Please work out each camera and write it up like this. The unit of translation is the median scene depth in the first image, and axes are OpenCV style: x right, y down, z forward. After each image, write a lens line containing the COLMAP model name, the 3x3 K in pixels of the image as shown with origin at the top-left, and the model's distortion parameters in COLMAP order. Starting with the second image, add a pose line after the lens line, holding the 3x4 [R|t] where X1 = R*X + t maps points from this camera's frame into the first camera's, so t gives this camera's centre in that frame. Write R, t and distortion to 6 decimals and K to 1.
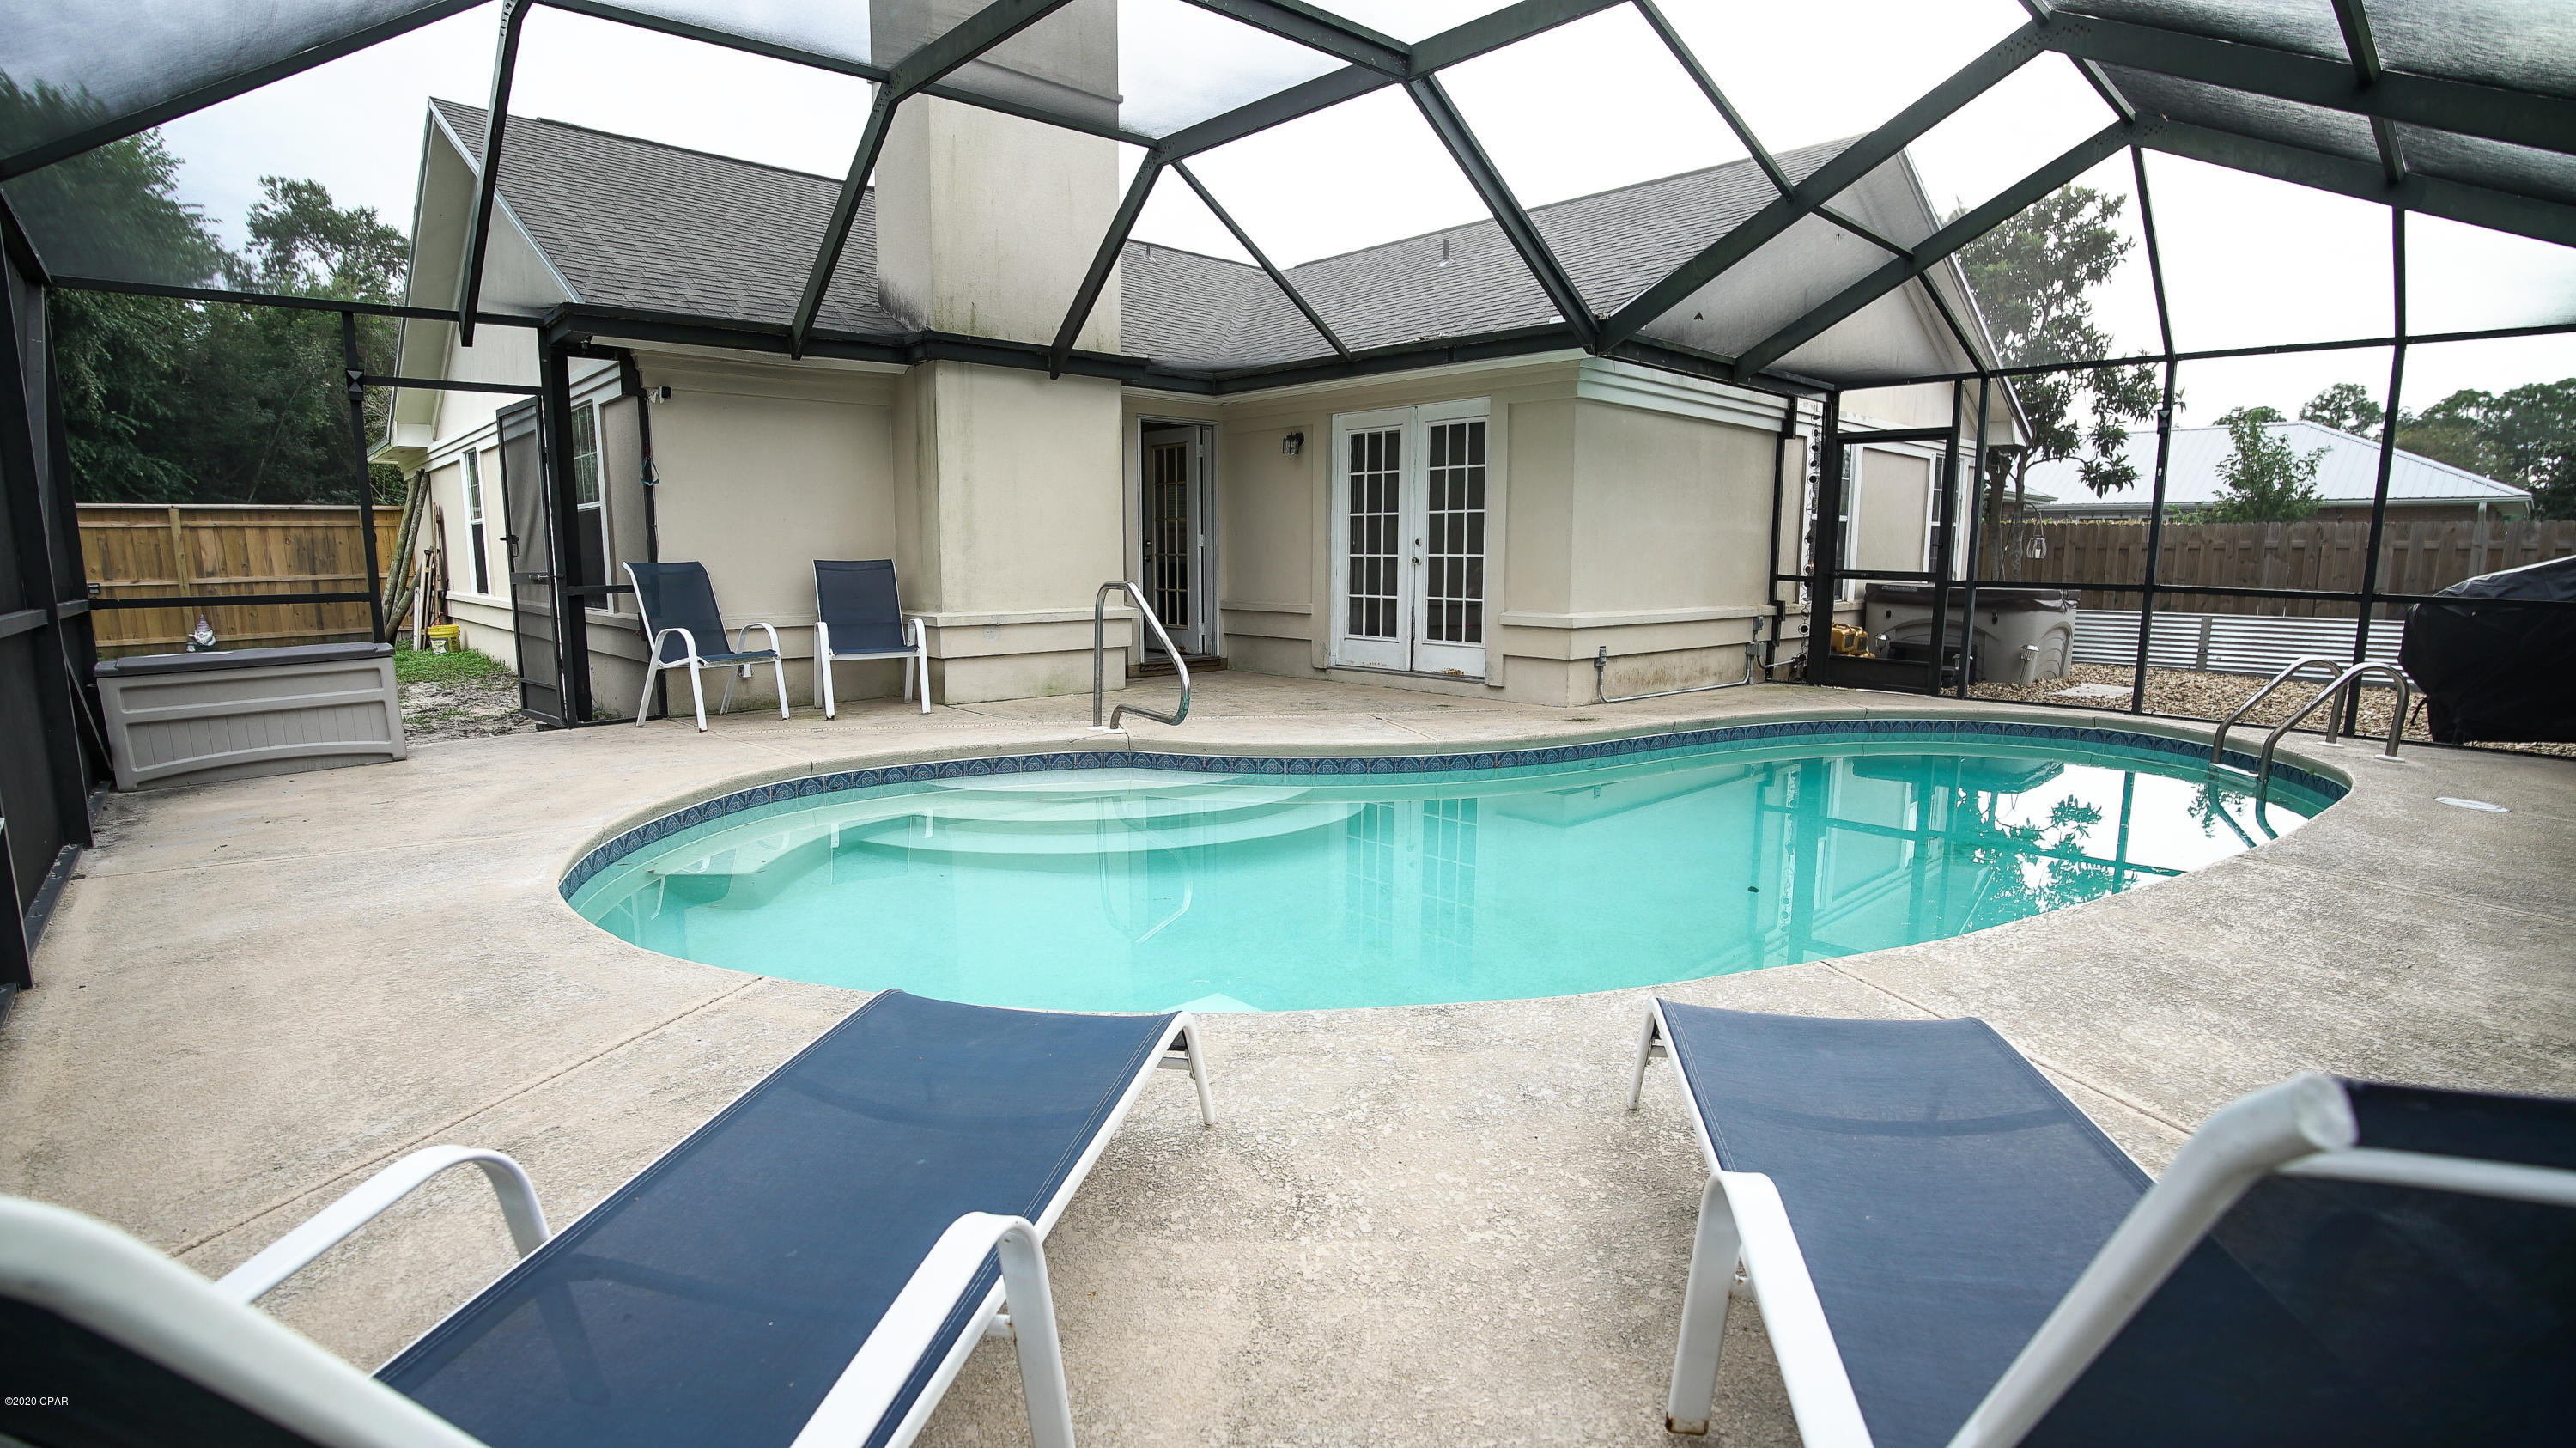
lens RADIAL K [[1186.3, 0, 1280.2], [0, 1186.3, 715.1], [0, 0, 1]] dist [-0.016894, 0.001559]
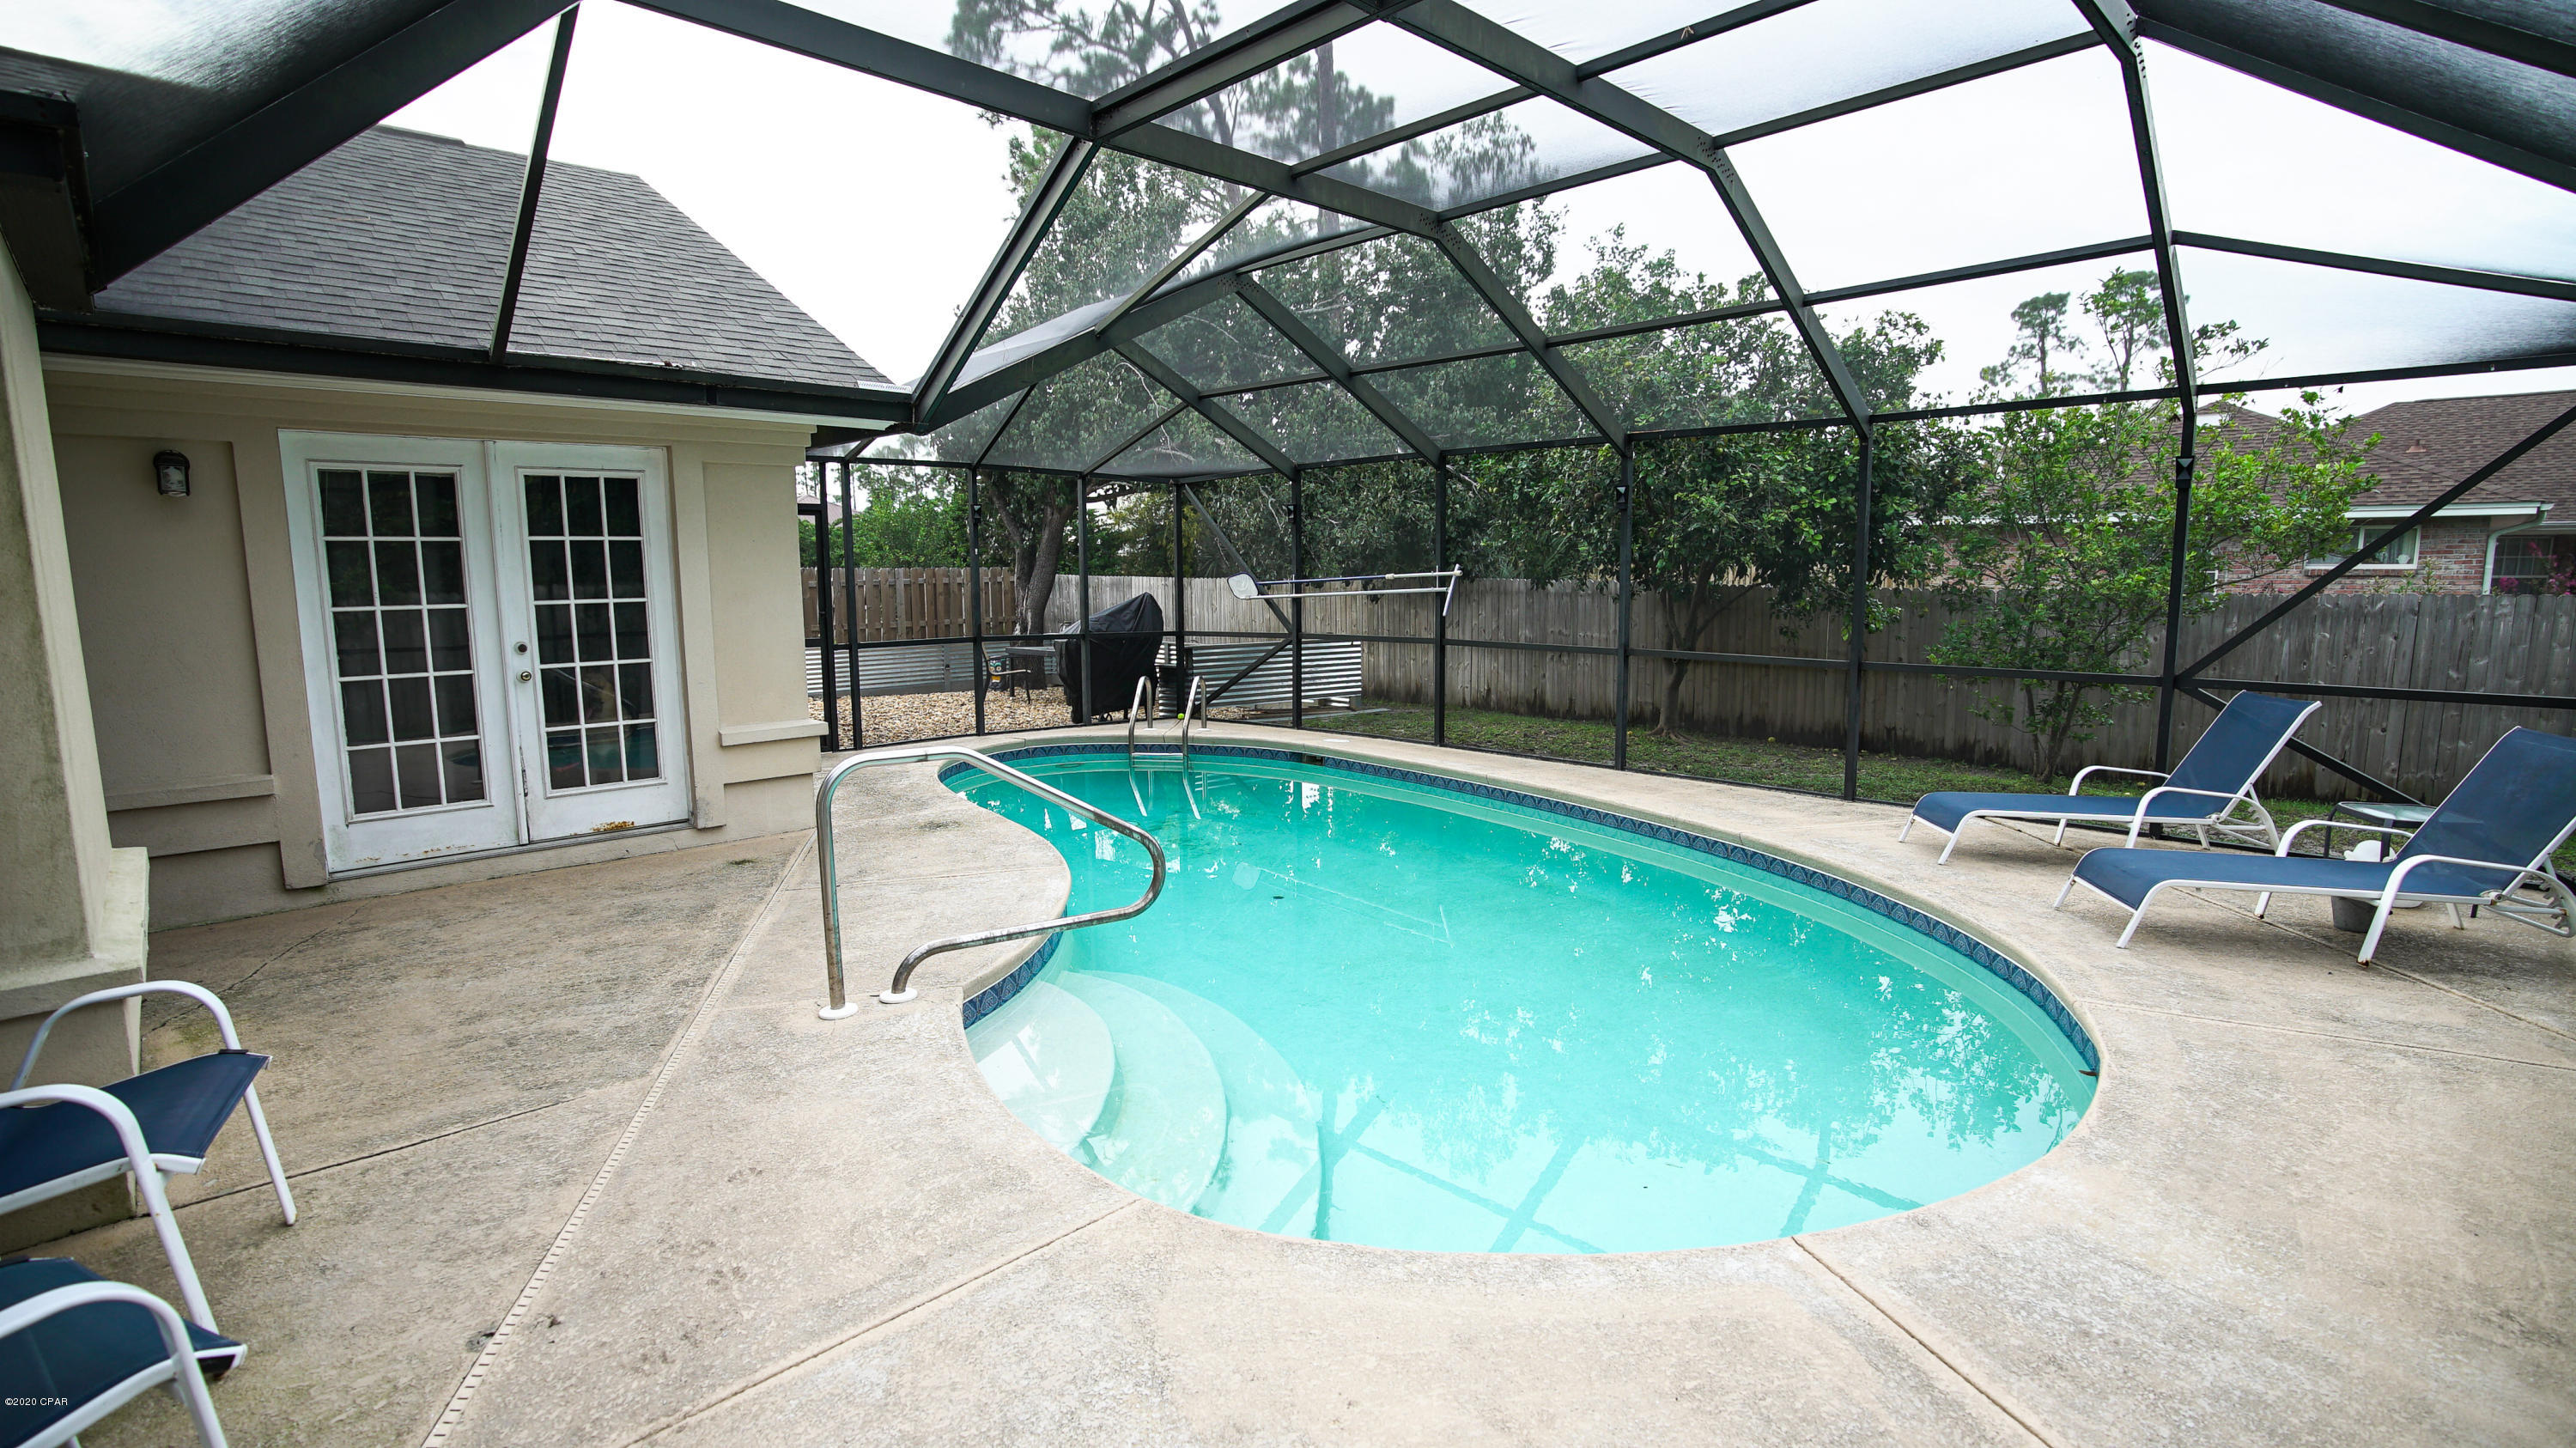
lens RADIAL K [[1186.3, 0, 1282.8], [0, 1186.3, 724.1], [0, 0, 1]] dist [-0.016894, 0.001559]
pose [[-0.023918, -0.138351, 0.990094, -0.565680], [0.146267, 0.979236, 0.140368, -0.139480], [-0.988956, 0.148175, -0.003185, 0.611149]]
